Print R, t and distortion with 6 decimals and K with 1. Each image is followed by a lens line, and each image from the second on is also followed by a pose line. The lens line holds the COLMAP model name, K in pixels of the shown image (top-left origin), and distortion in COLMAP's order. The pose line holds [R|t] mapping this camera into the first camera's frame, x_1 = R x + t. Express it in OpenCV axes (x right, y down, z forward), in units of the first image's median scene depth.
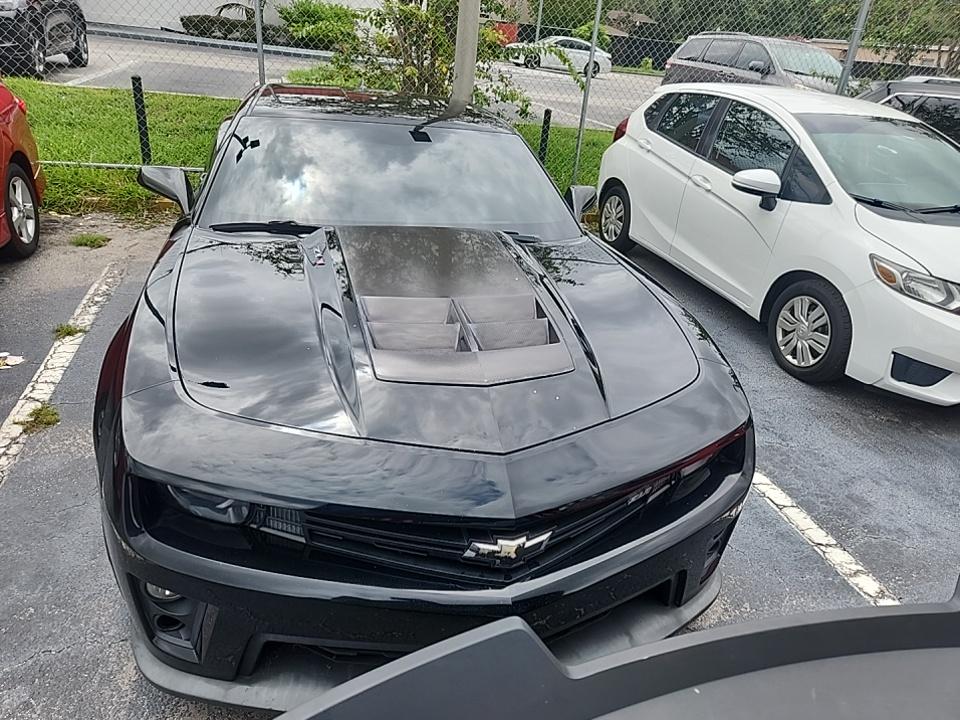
lens RADIAL K [[644.2, 0, 484.4], [0, 644.2, 359.7], [0, 0, 1]] dist [0.038580, -0.026161]
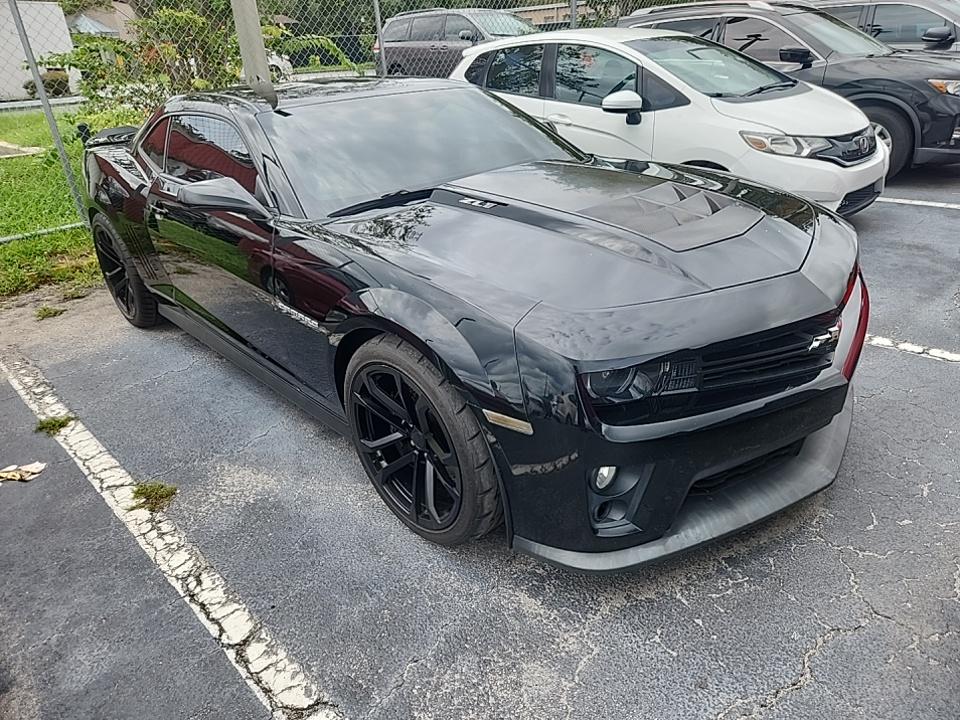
lens RADIAL K [[644.2, 0, 481.7], [0, 644.2, 365.6], [0, 0, 1]] dist [0.038580, -0.026161]
pose [[0.873305, -0.337268, 0.351552, -0.424637], [0.334815, 0.939696, 0.069788, 0.010539], [-0.353889, 0.056759, 0.933564, 0.014583]]
